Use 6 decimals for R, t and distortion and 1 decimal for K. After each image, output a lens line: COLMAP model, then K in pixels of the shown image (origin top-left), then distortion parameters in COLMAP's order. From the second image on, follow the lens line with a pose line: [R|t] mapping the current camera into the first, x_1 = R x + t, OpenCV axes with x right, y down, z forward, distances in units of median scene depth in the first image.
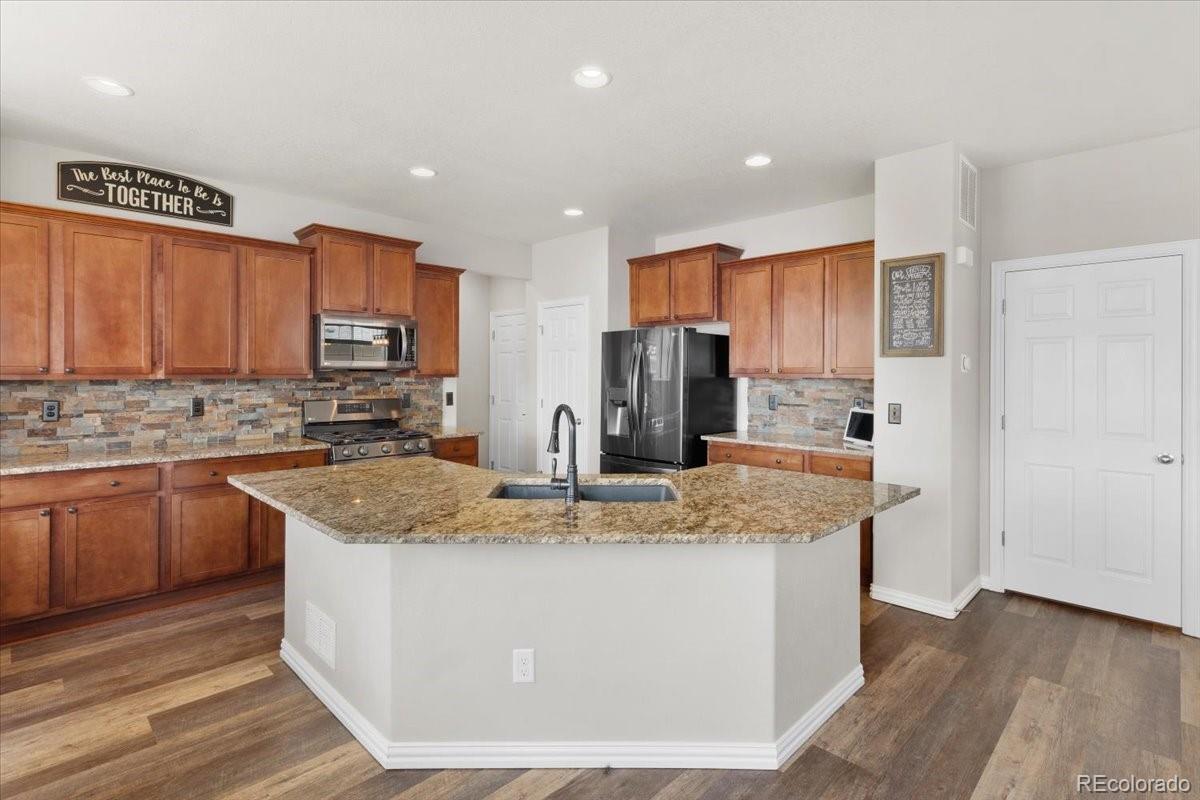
lens RADIAL K [[579.1, 0, 605.0], [0, 579.1, 387.9], [0, 0, 1]] dist [0.004714, -0.000188]
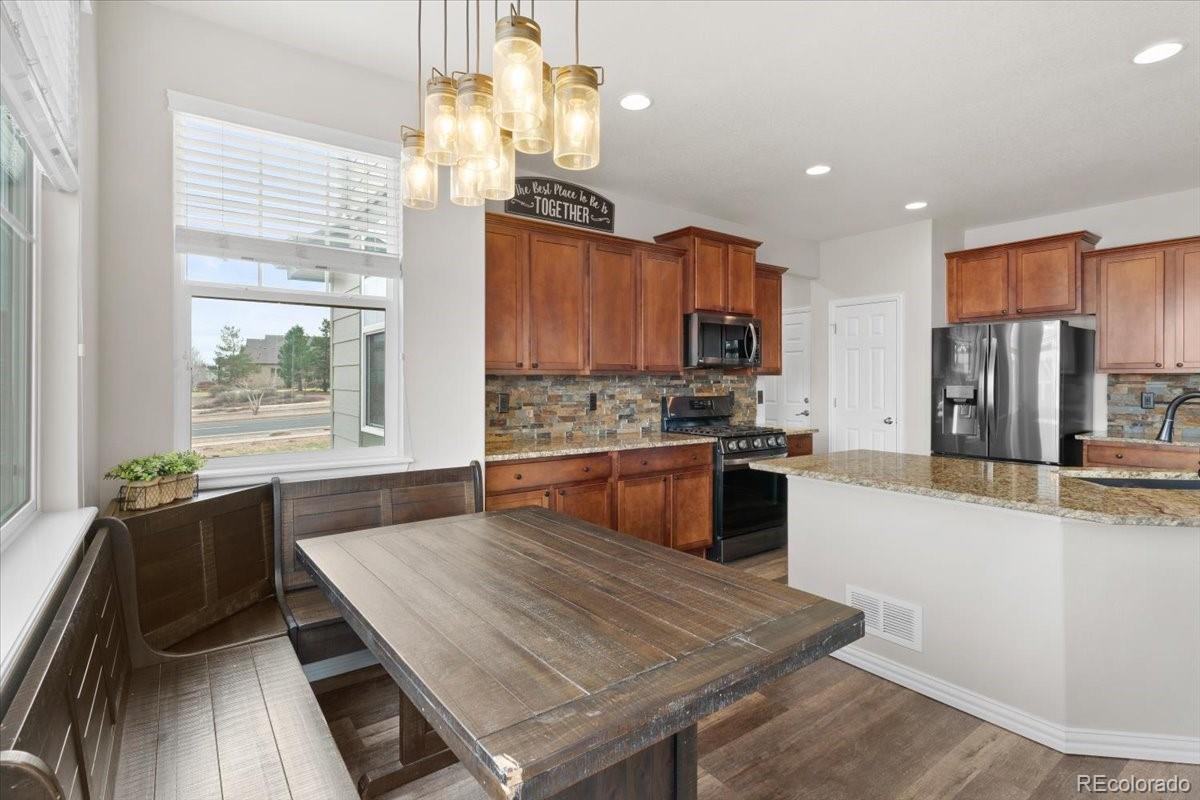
lens RADIAL K [[579.1, 0, 603.7], [0, 579.1, 394.9], [0, 0, 1]] dist [0.004714, -0.000188]
pose [[0.989114, 0.000666, -0.147147, -0.516136], [-0.000684, 1.000000, -0.000072, 0.020079], [0.147146, 0.000172, 0.989115, -0.054603]]
